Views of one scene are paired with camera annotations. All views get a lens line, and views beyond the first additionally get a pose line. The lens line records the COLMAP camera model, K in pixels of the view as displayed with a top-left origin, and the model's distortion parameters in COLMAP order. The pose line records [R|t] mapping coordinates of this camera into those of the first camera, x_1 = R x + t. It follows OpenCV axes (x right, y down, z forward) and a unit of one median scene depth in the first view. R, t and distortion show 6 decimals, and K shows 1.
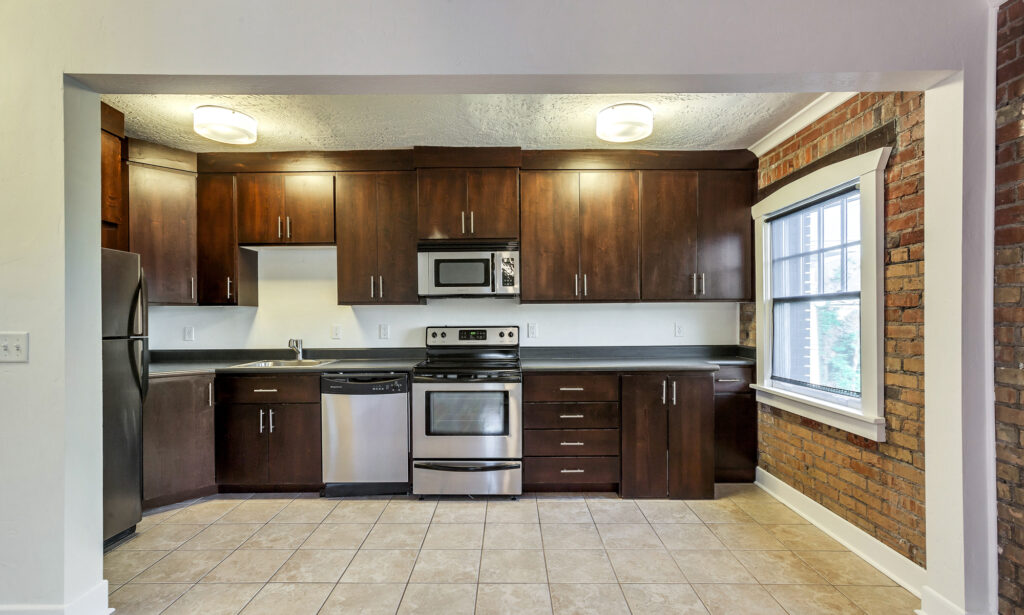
lens RADIAL K [[487.6, 0, 513.5], [0, 487.6, 320.0], [0, 0, 1]] dist [-0.000265, 0.000123]
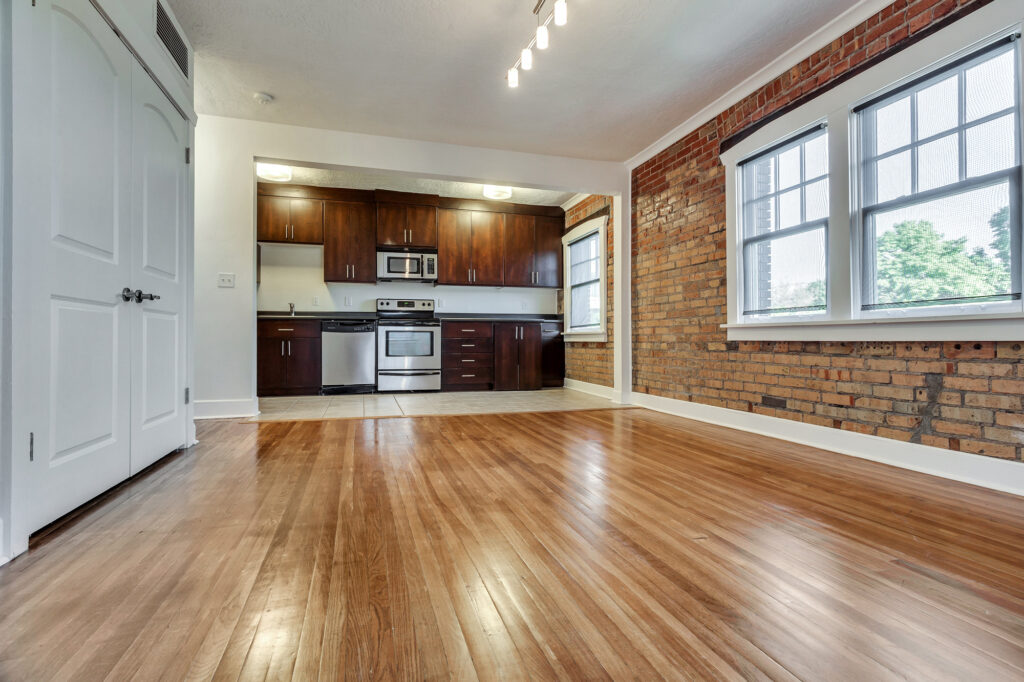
lens RADIAL K [[509.1, 0, 512.0], [0, 509.1, 341.0], [0, 0, 1]] dist [0.000570, 0.000055]
pose [[0.959524, 0.005868, 0.281565, -0.242852], [-0.004100, 0.999968, -0.006867, 0.179373], [-0.281597, 0.005435, 0.959517, -0.818387]]
